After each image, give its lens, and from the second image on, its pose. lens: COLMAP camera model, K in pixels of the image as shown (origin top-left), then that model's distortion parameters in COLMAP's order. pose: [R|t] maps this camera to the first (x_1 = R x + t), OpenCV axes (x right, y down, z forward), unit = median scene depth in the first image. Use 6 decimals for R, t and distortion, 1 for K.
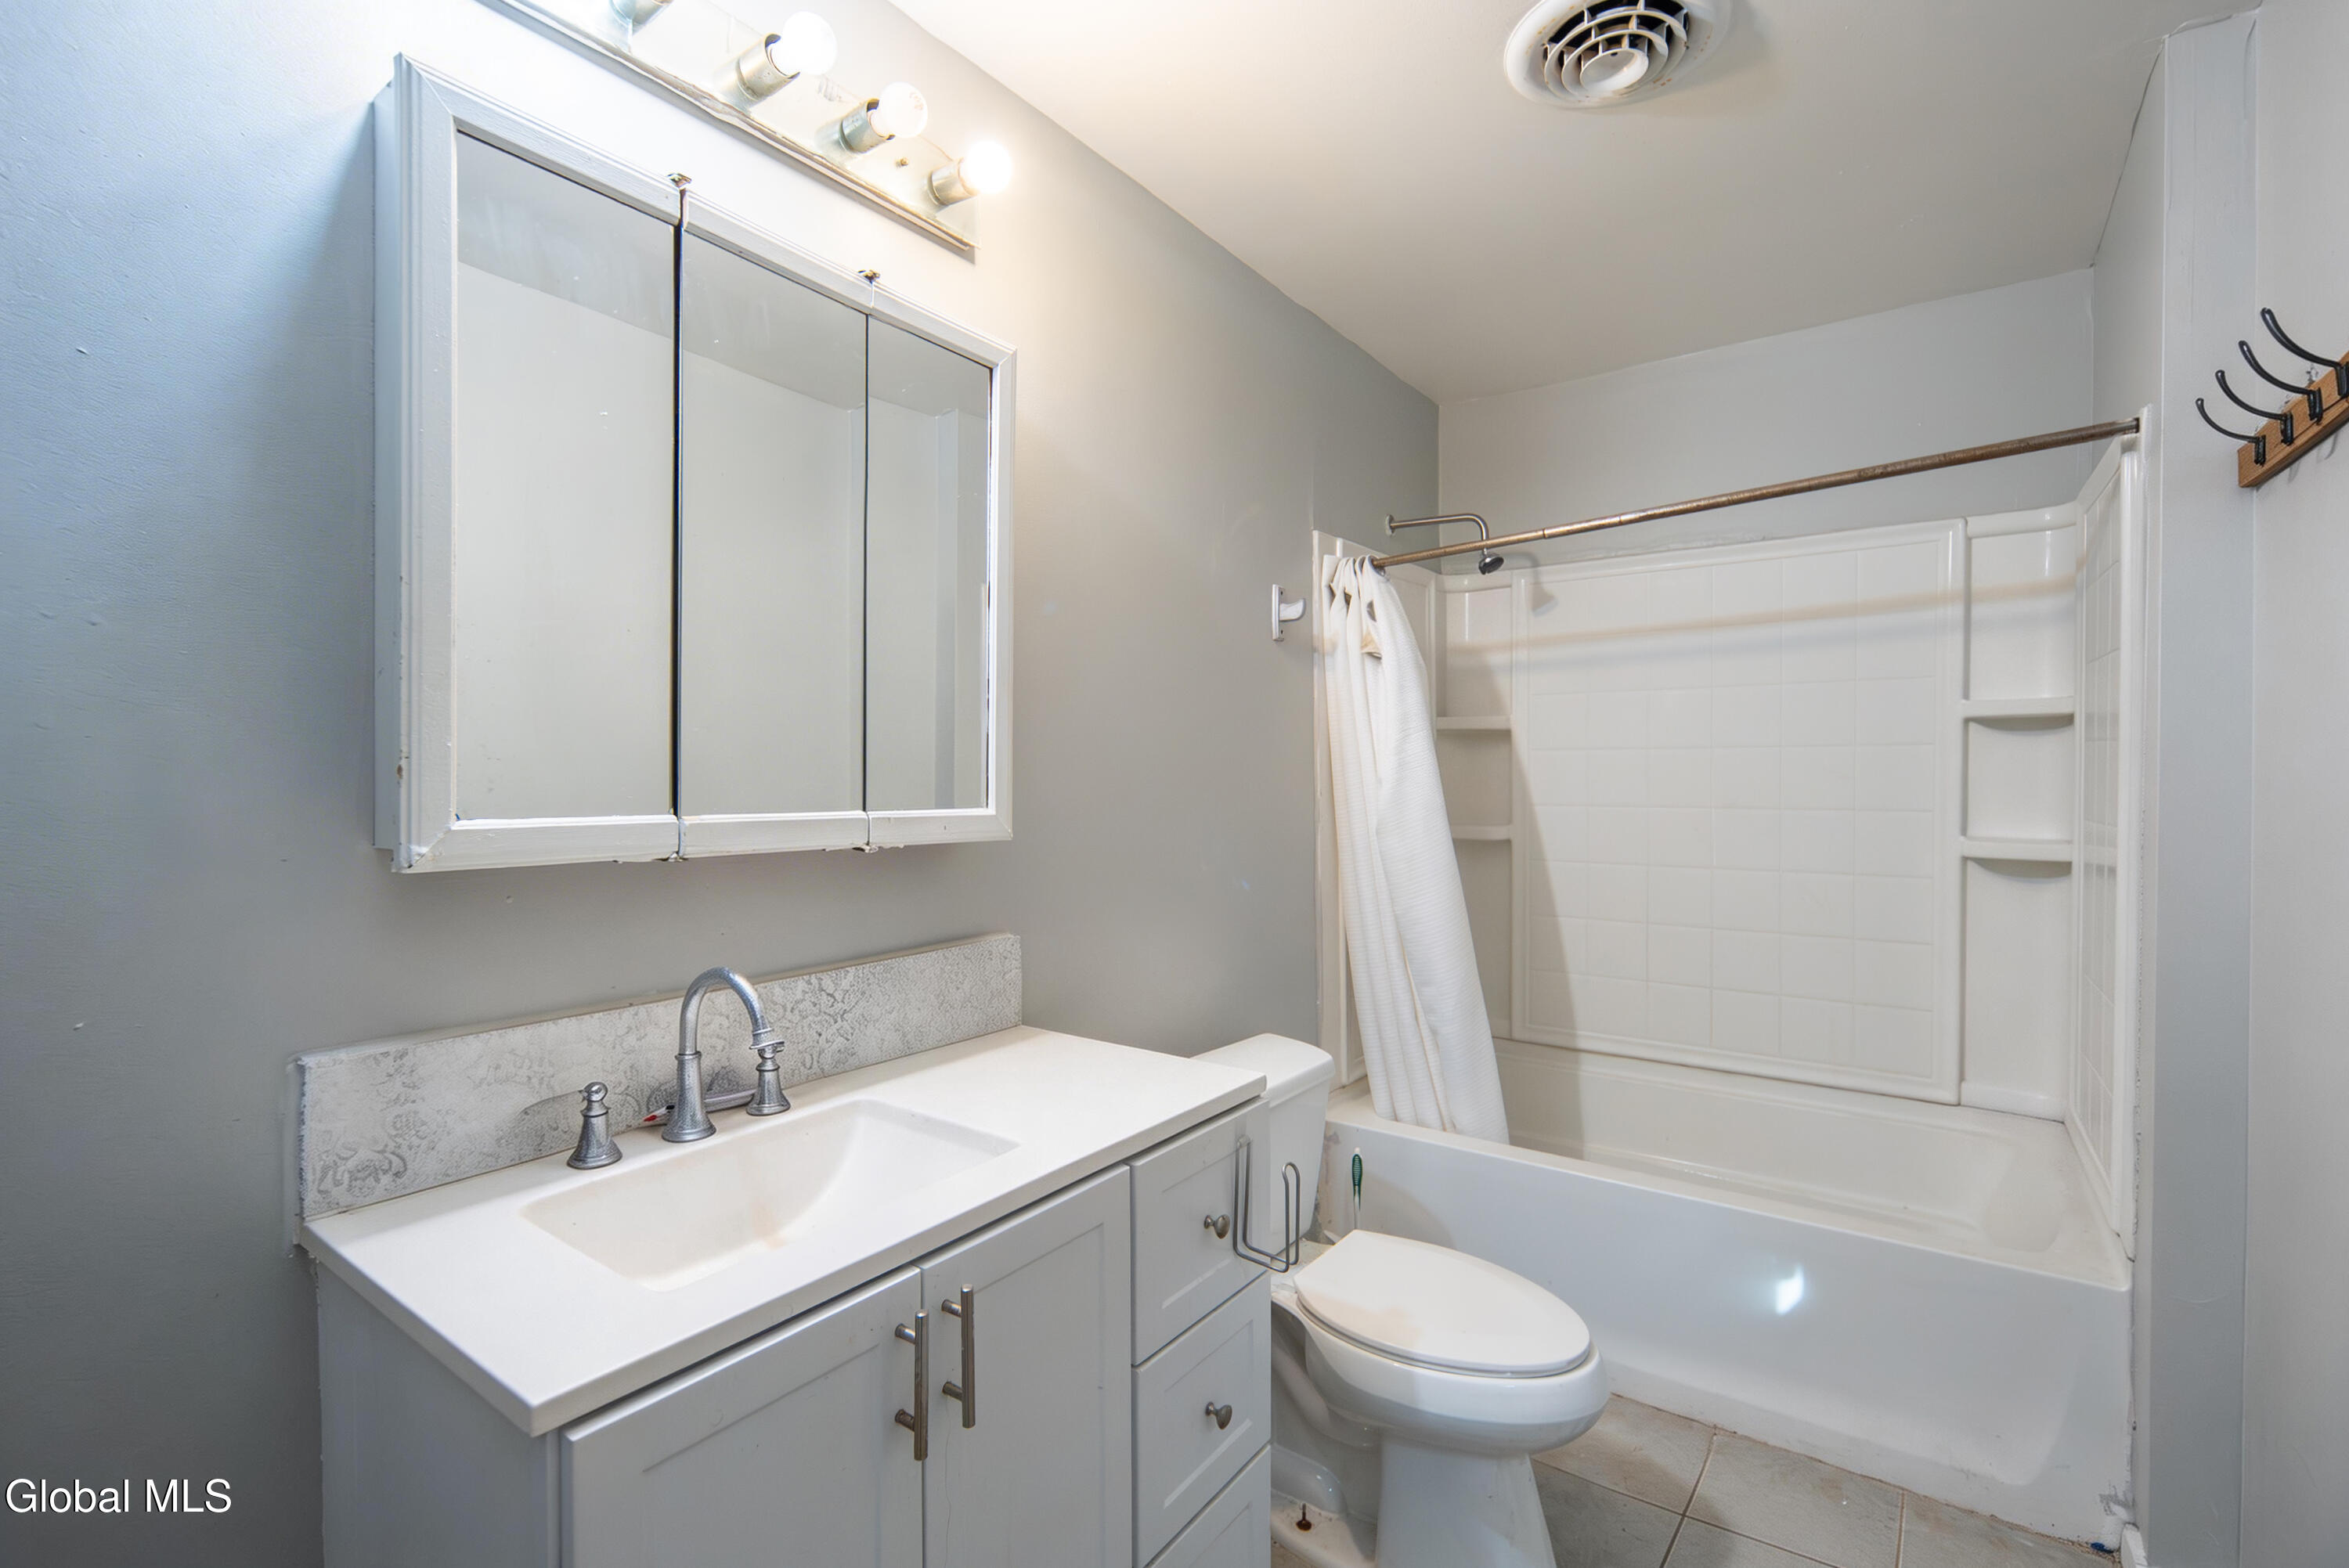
lens RADIAL K [[1056.2, 0, 1163.9], [0, 1056.2, 781.7], [0, 0, 1]] dist [-0.001266, -0.000579]
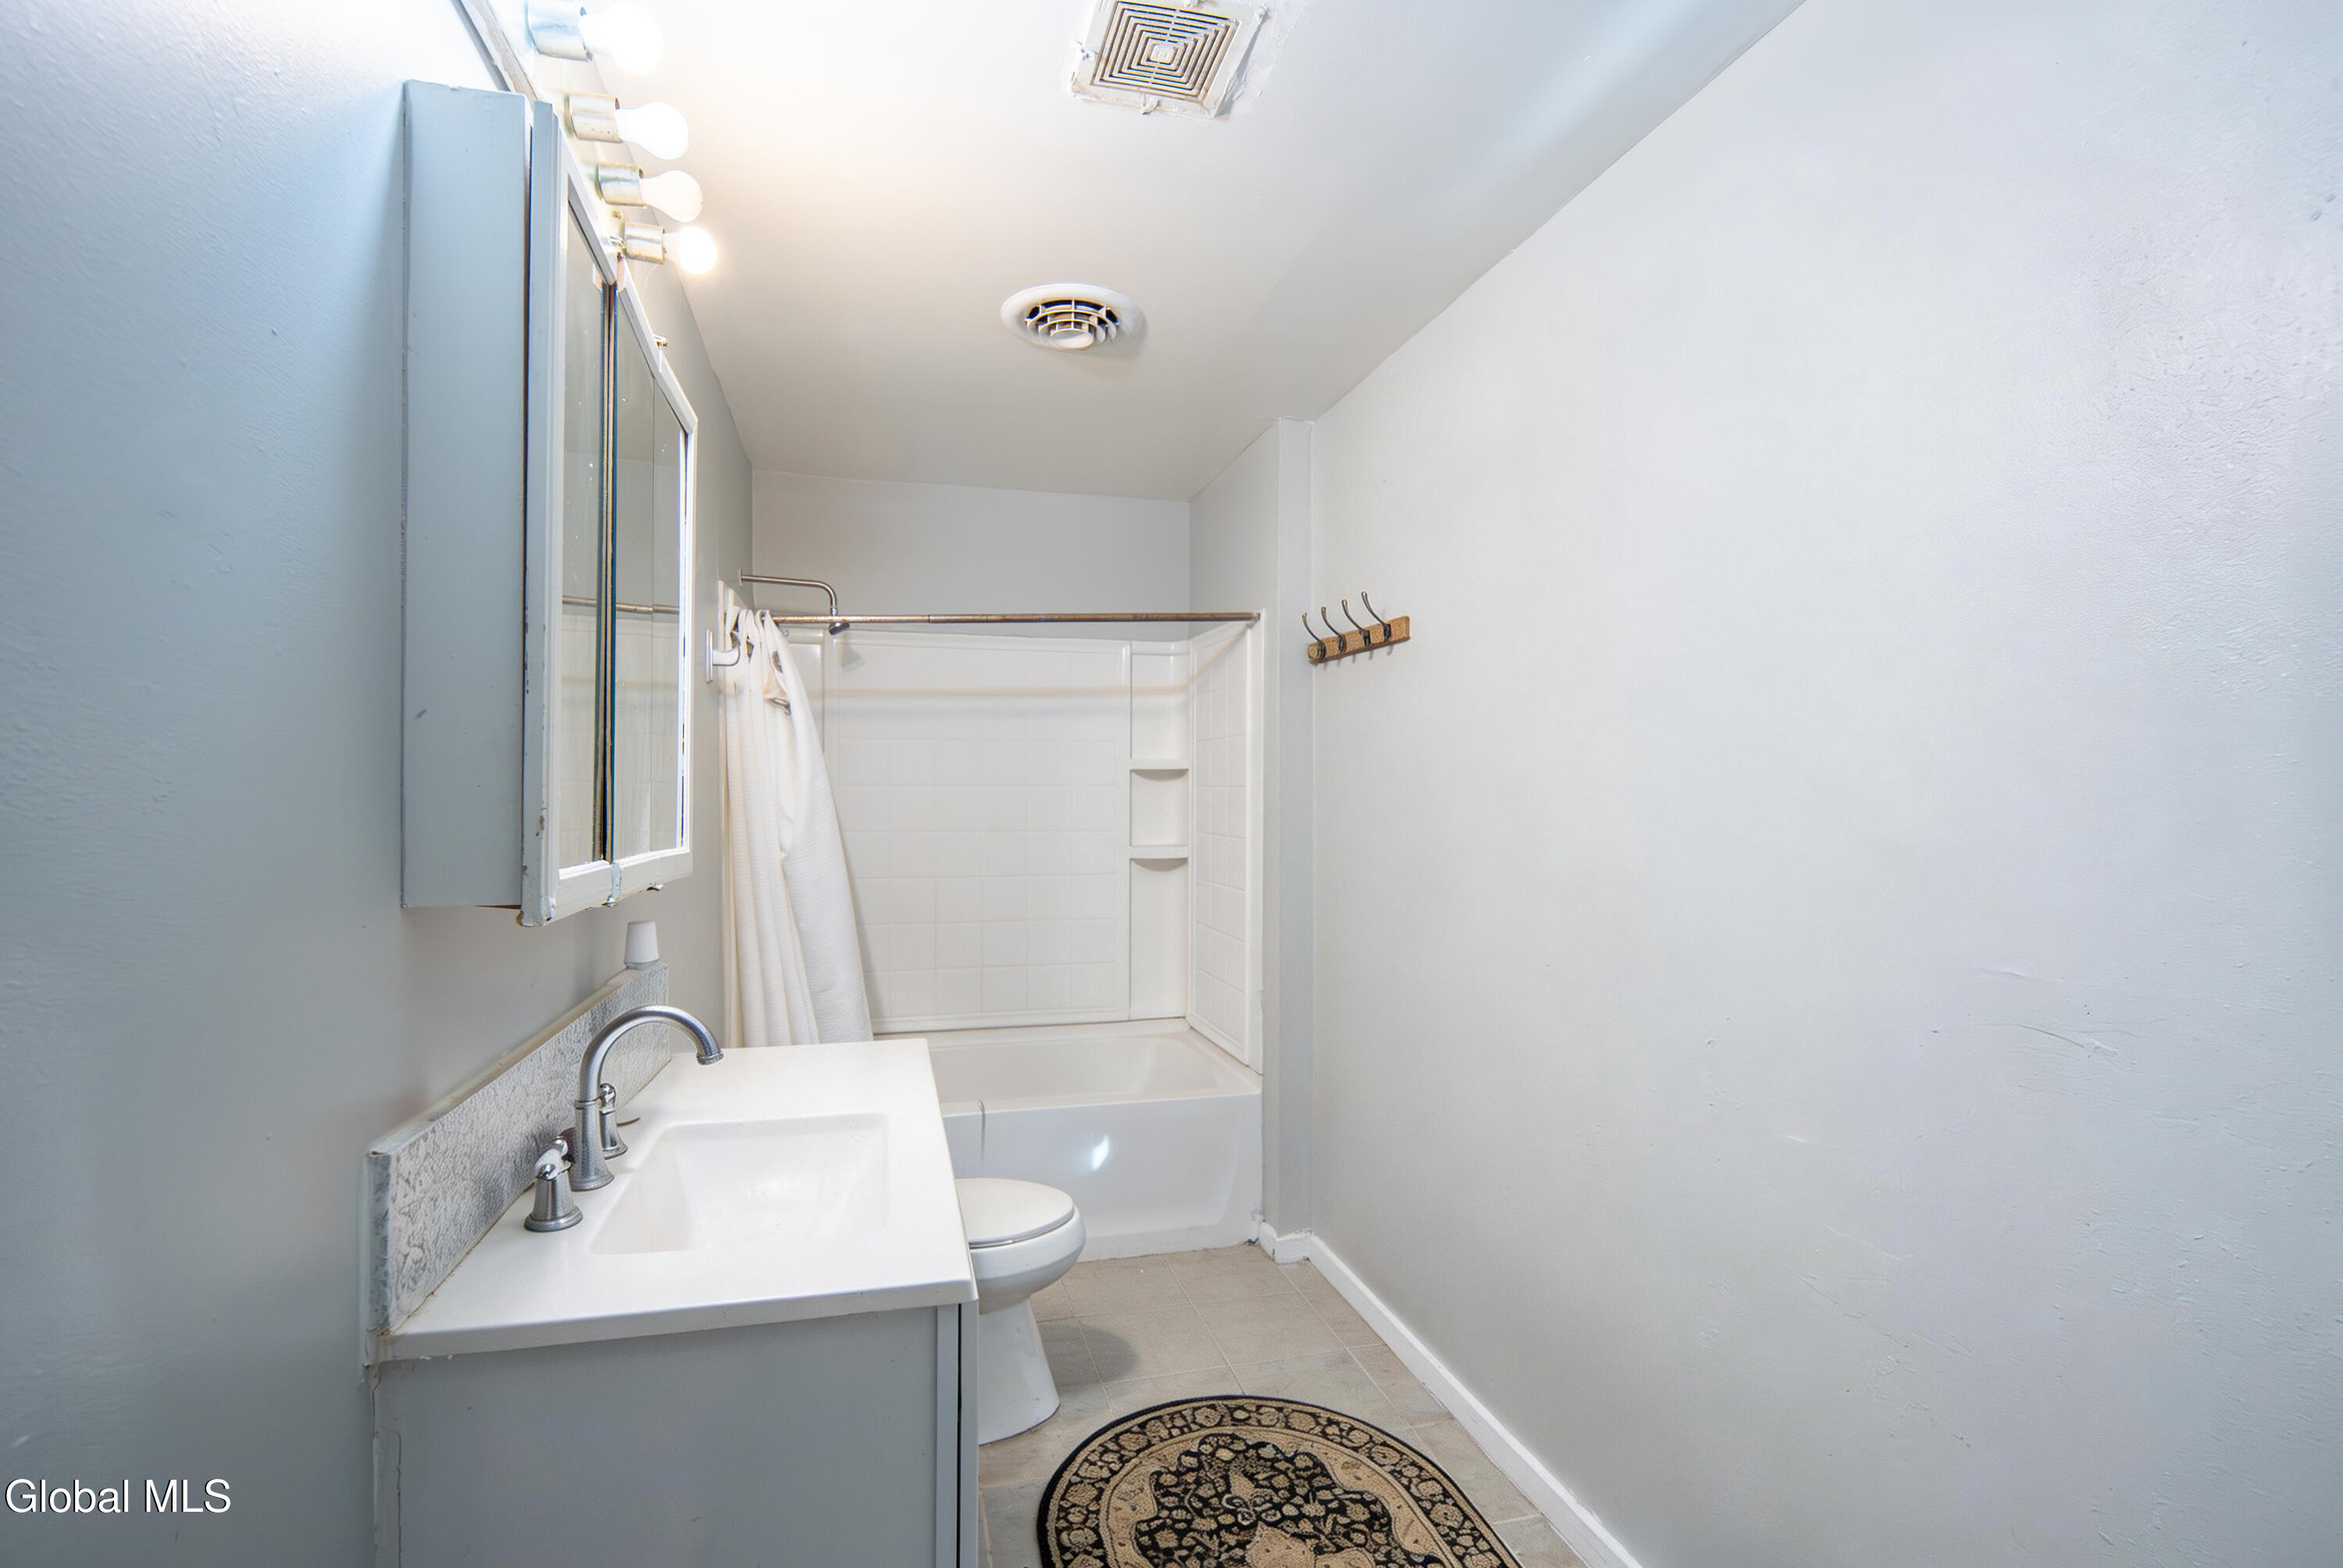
lens RADIAL K [[1053.6, 0, 1160.9], [0, 1053.6, 781.7], [0, 0, 1]] dist [-0.001266, -0.000579]
pose [[0.642003, 0.013249, 0.766587, -0.418949], [0.004901, 0.999759, -0.021383, -0.009133], [-0.766686, 0.017485, 0.641784, -0.028344]]
